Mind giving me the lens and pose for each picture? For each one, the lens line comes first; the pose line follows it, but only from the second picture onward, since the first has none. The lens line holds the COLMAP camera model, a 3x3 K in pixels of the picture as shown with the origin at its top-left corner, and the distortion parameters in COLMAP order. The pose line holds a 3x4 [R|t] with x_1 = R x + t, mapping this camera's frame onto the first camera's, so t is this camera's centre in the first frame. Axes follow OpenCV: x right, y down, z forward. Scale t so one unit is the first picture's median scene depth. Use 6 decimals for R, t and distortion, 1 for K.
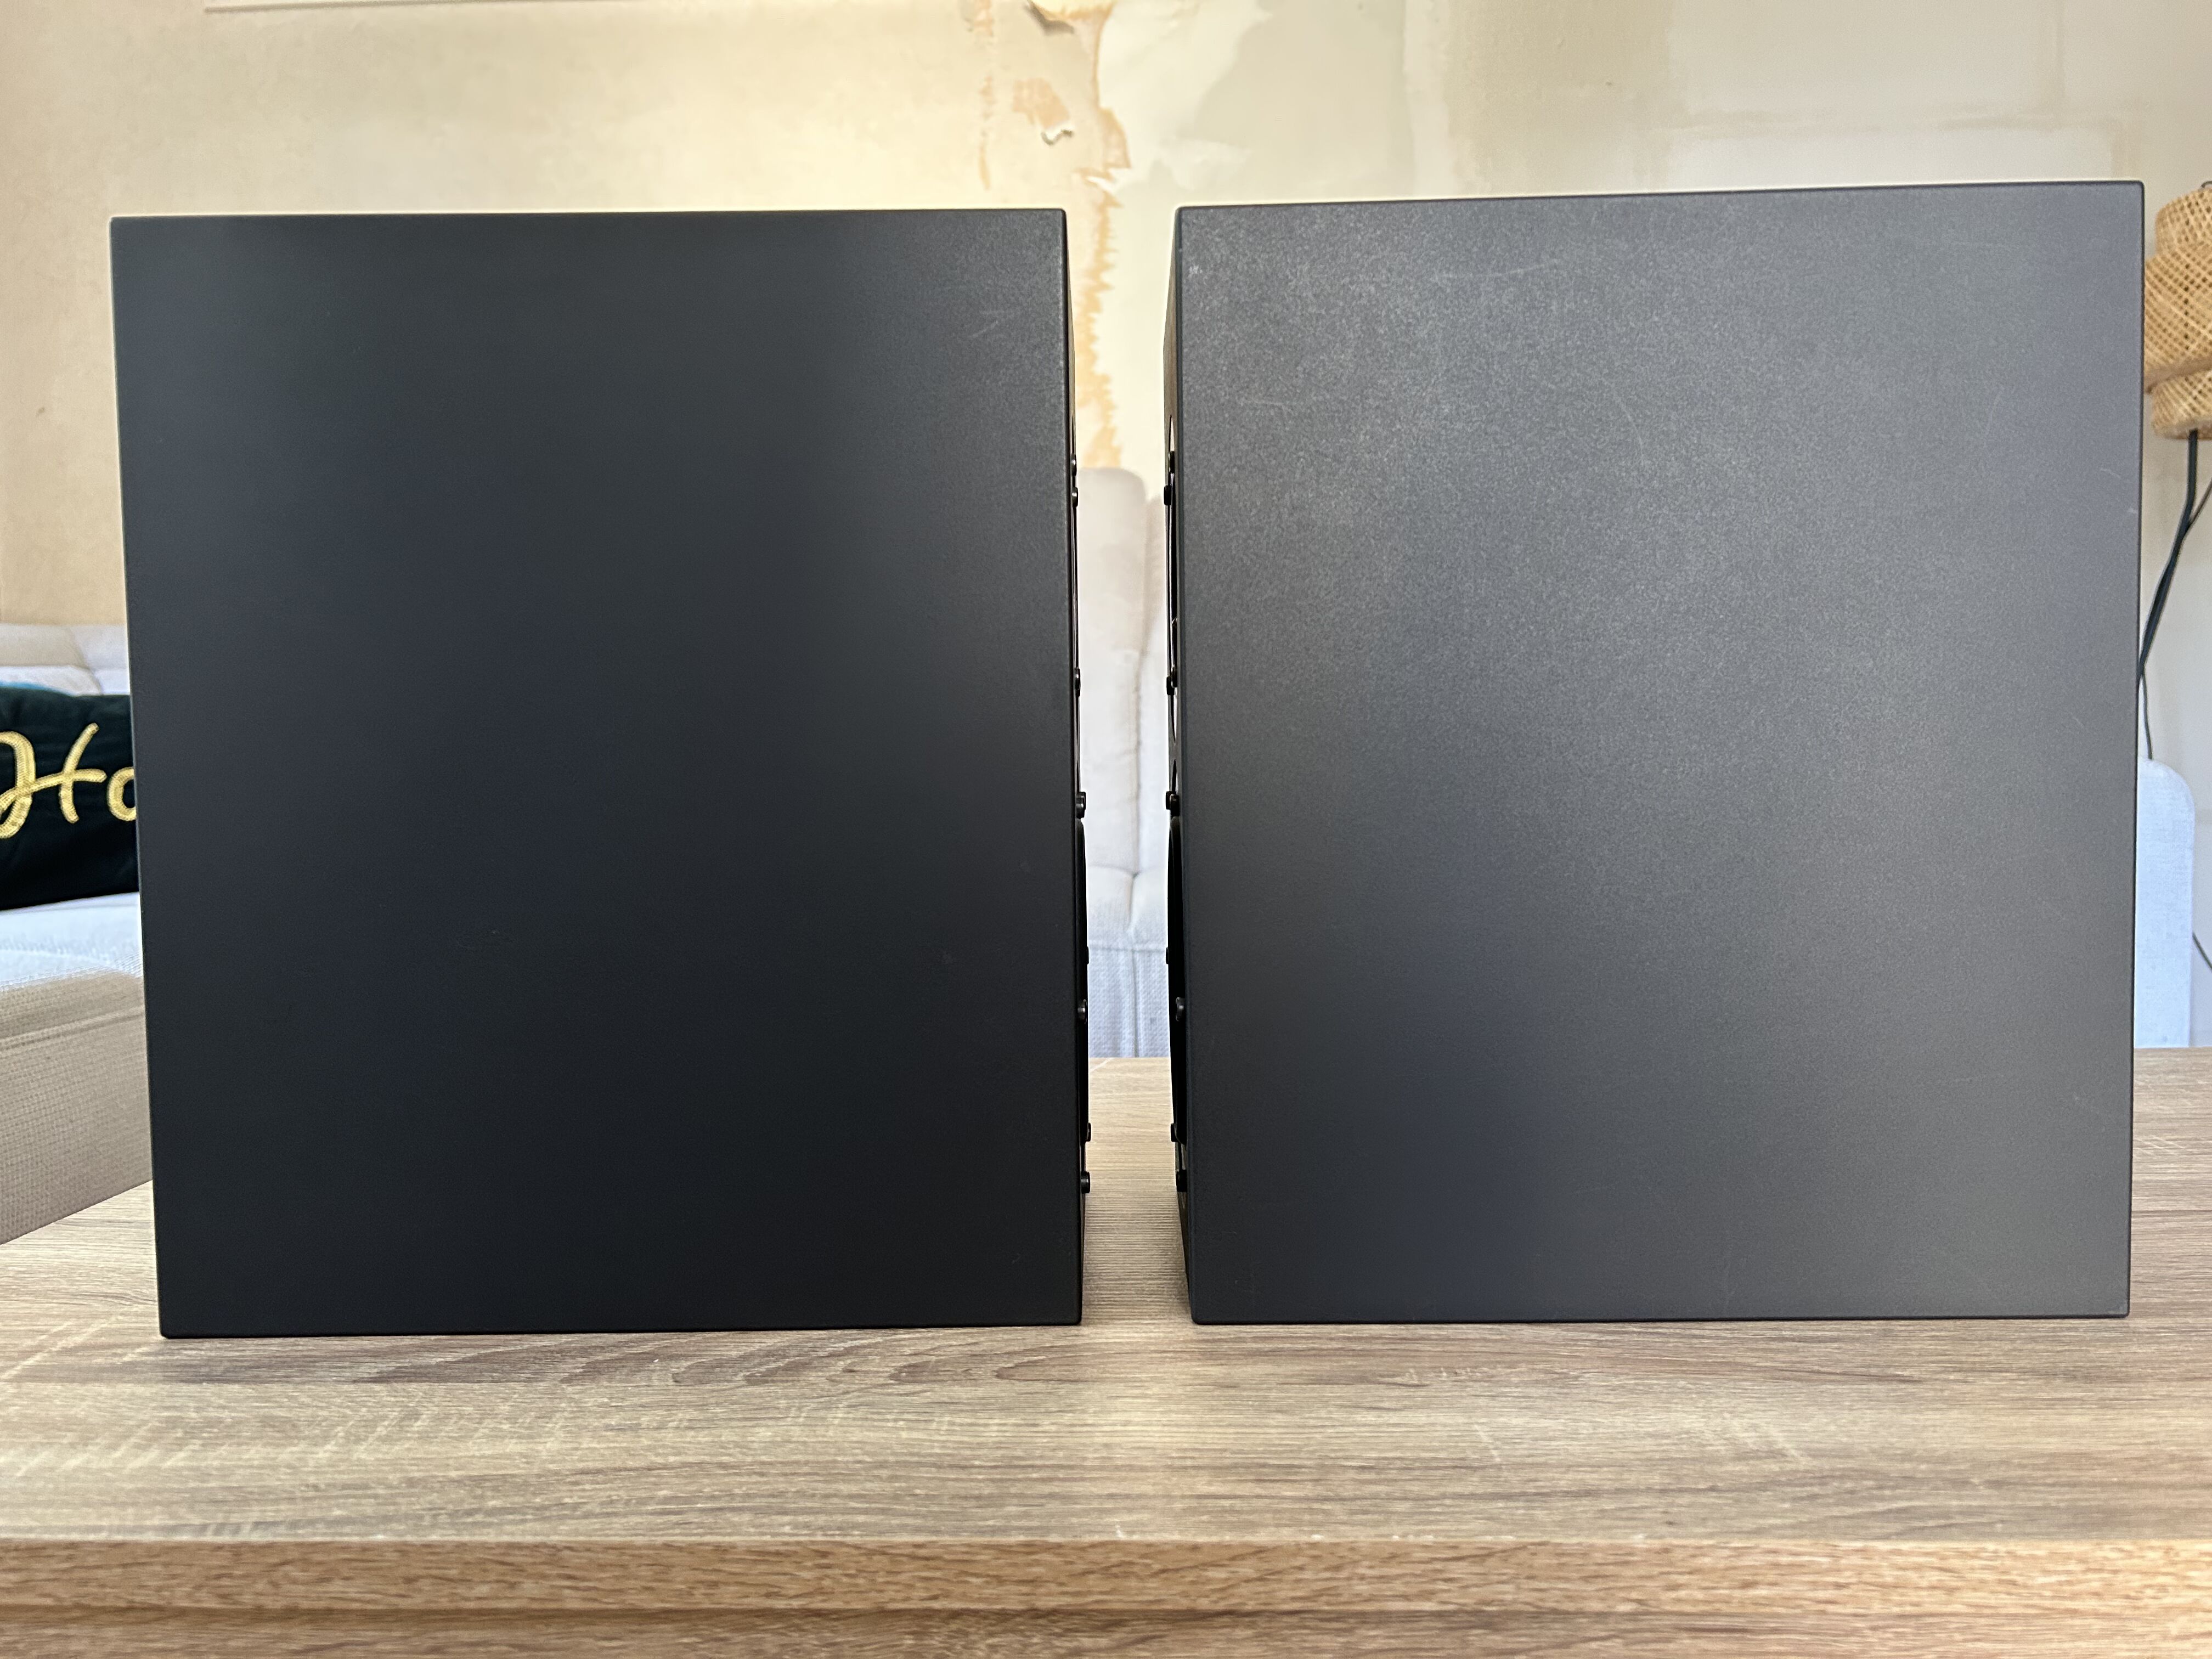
lens RADIAL K [[1696.4, 0, 1097.3], [0, 1696.4, 827.0], [0, 0, 1]] dist [-0.007878, -0.028281]
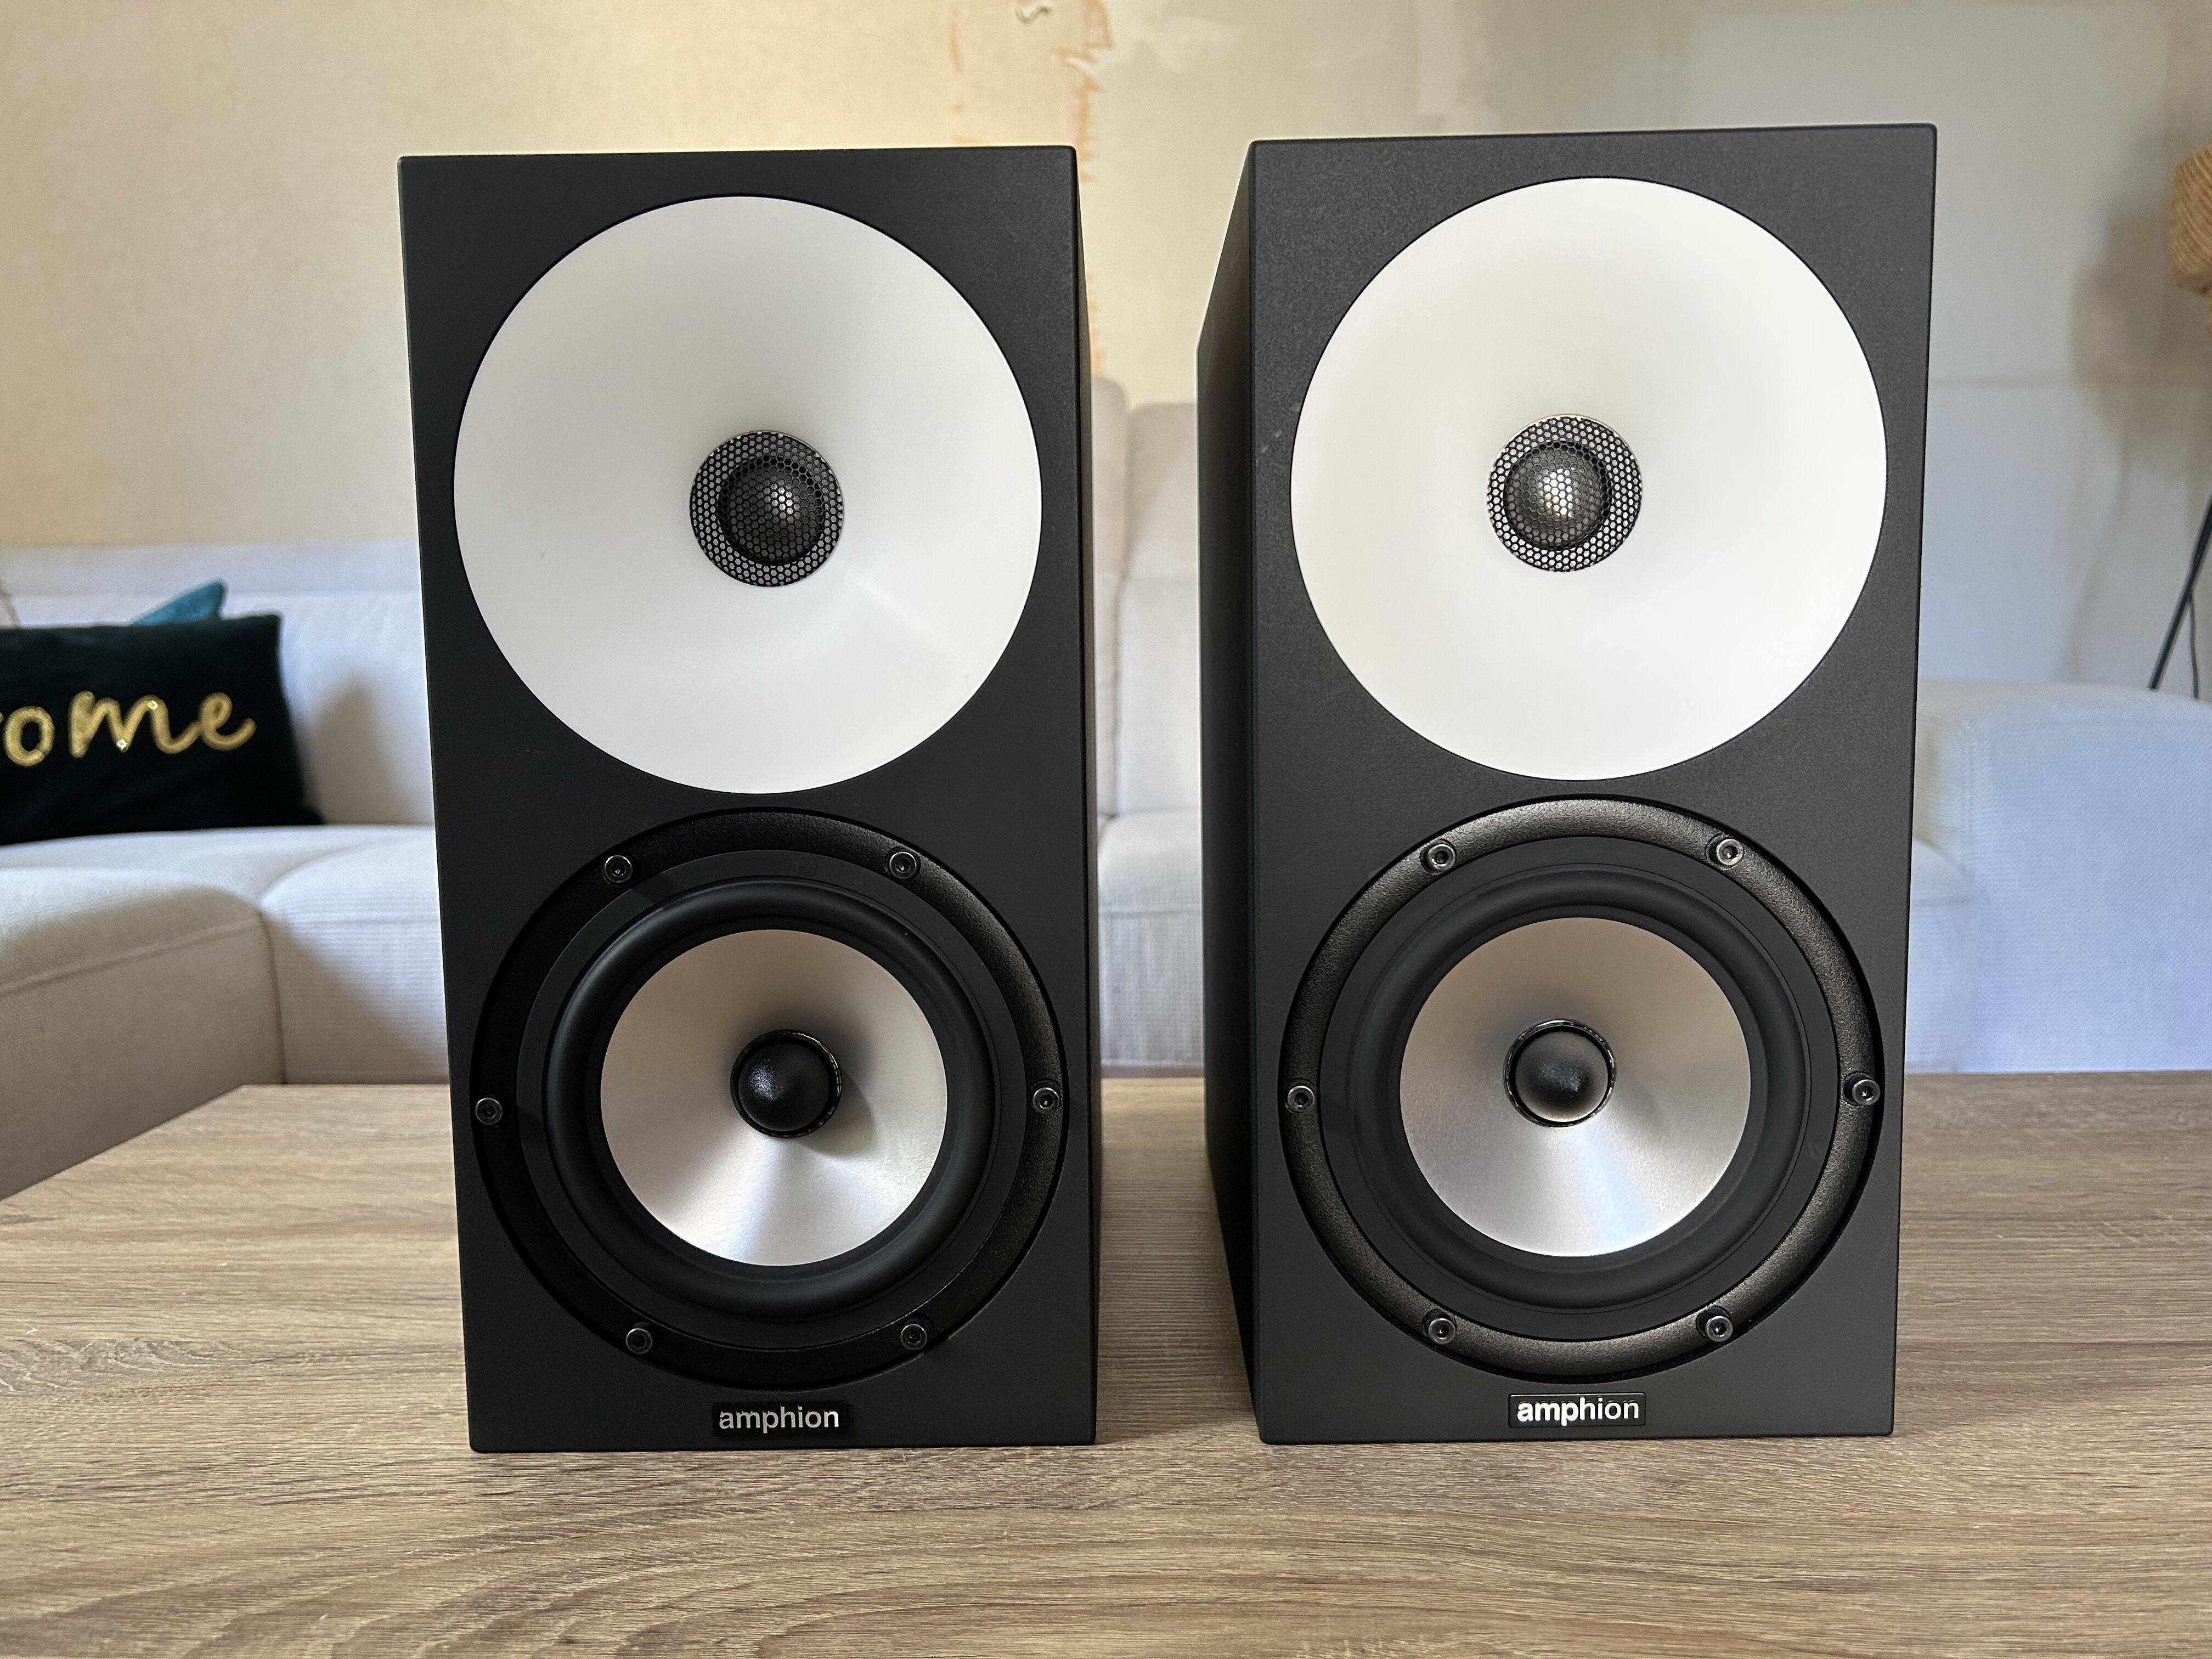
lens RADIAL K [[1696.4, 0, 1110.8], [0, 1696.4, 831.0], [0, 0, 1]] dist [-0.007878, -0.028281]
pose [[0.999999, -0.001417, 0.000471, 0.093974], [0.001387, 0.998242, 0.059246, -0.082647], [-0.000554, -0.059245, 0.998243, 0.255696]]
